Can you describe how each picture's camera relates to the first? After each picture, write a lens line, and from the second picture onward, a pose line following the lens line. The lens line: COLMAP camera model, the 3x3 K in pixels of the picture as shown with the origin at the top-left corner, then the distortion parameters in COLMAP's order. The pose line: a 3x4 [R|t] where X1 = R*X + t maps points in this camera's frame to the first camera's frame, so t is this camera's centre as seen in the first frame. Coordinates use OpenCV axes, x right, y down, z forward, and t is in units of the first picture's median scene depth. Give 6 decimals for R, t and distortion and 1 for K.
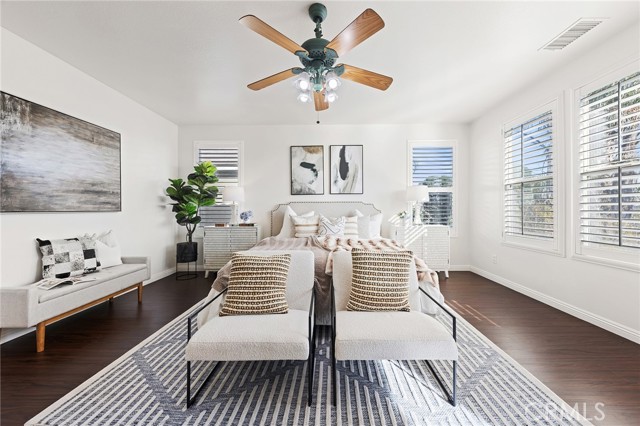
lens RADIAL K [[221.9, 0, 323.4], [0, 221.9, 209.2], [0, 0, 1]] dist [0.005430, -0.000570]
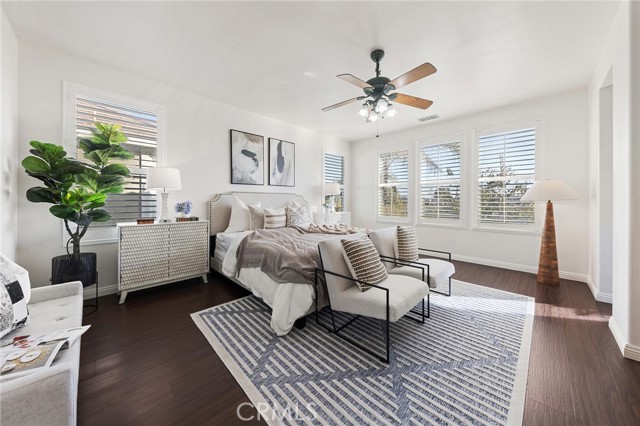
lens RADIAL K [[221.9, 0, 308.0], [0, 221.9, 201.1], [0, 0, 1]] dist [0.005430, -0.000570]
pose [[0.716726, 0.003745, 0.697345, -0.558118], [-0.005117, 0.999987, -0.000111, 0.004667], [-0.697336, -0.003488, 0.716736, 0.140134]]
